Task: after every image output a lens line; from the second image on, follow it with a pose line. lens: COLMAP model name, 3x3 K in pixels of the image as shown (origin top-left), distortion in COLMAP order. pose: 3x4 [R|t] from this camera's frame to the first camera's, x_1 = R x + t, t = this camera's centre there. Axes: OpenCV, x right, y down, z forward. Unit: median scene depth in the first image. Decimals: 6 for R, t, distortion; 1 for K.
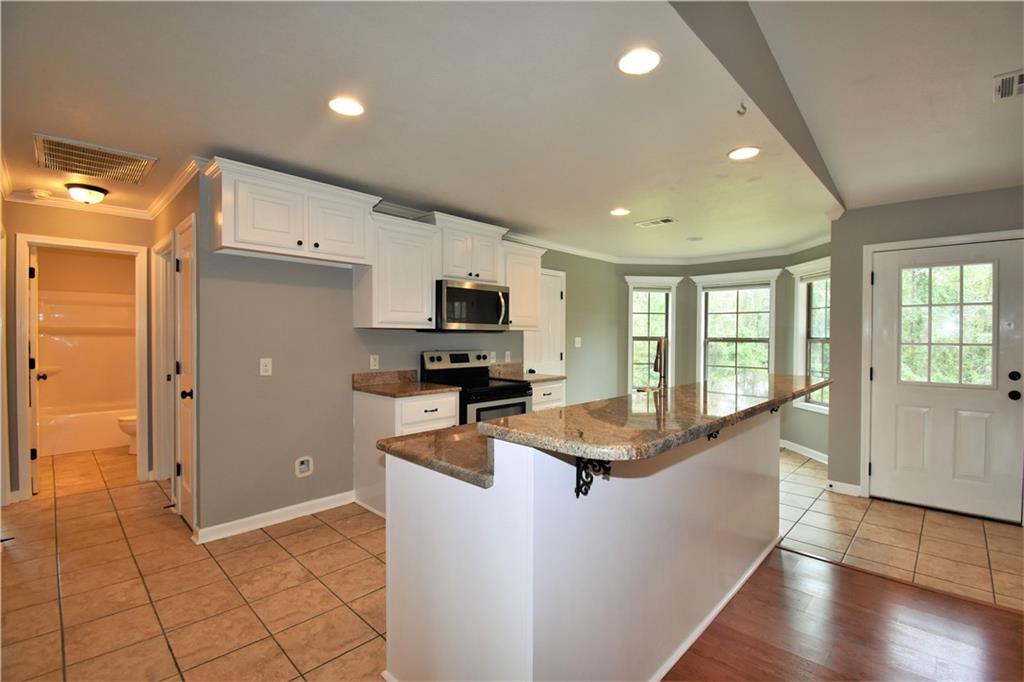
lens RADIAL K [[453.8, 0, 518.5], [0, 453.8, 340.7], [0, 0, 1]] dist [0.015948, -0.022933]
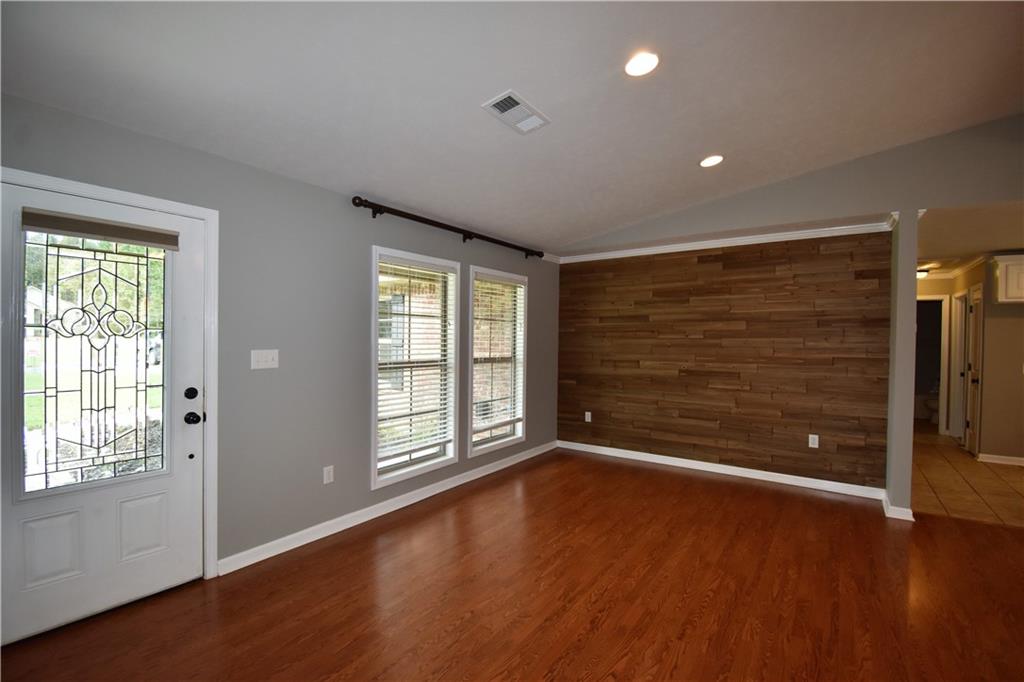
lens RADIAL K [[453.8, 0, 517.5], [0, 453.8, 342.4], [0, 0, 1]] dist [0.015948, -0.022933]
pose [[0.157077, 0.007551, -0.987557, 0.569092], [-0.024707, 0.999688, 0.003714, 0.001016], [0.987277, 0.023816, 0.157215, -0.818971]]
